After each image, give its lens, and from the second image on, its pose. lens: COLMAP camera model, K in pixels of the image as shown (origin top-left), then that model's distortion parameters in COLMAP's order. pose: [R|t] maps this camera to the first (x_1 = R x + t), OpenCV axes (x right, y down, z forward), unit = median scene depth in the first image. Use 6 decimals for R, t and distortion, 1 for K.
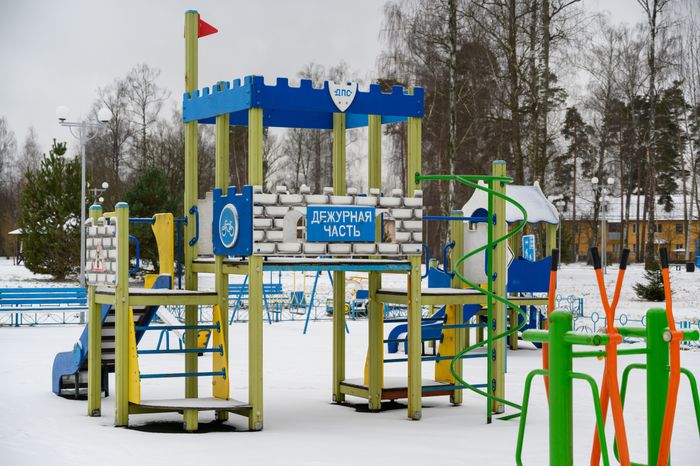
lens RADIAL K [[1279.4, 0, 349.9], [0, 1279.4, 233.6], [0, 0, 1]] dist [-0.162510, 0.000000]
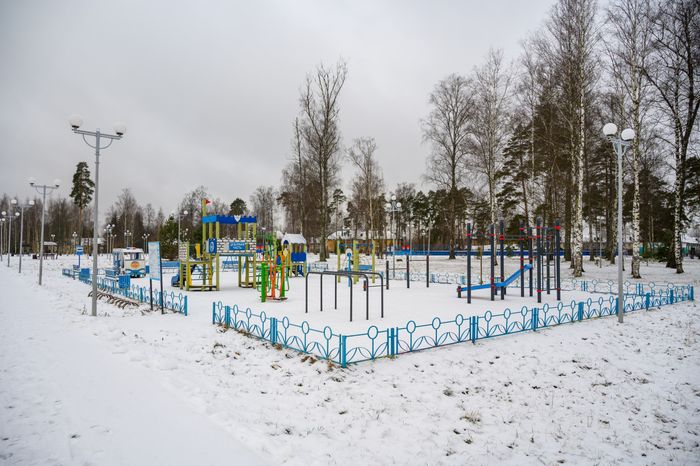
lens RADIAL K [[479.5, 0, 350.6], [0, 479.5, 236.8], [0, 0, 1]] dist [0.001616, 0.000370]
pose [[0.990940, -0.001959, 0.134293, 0.154875], [0.003578, 0.999924, -0.011817, -0.018290], [-0.134260, 0.012190, 0.990871, -0.718833]]
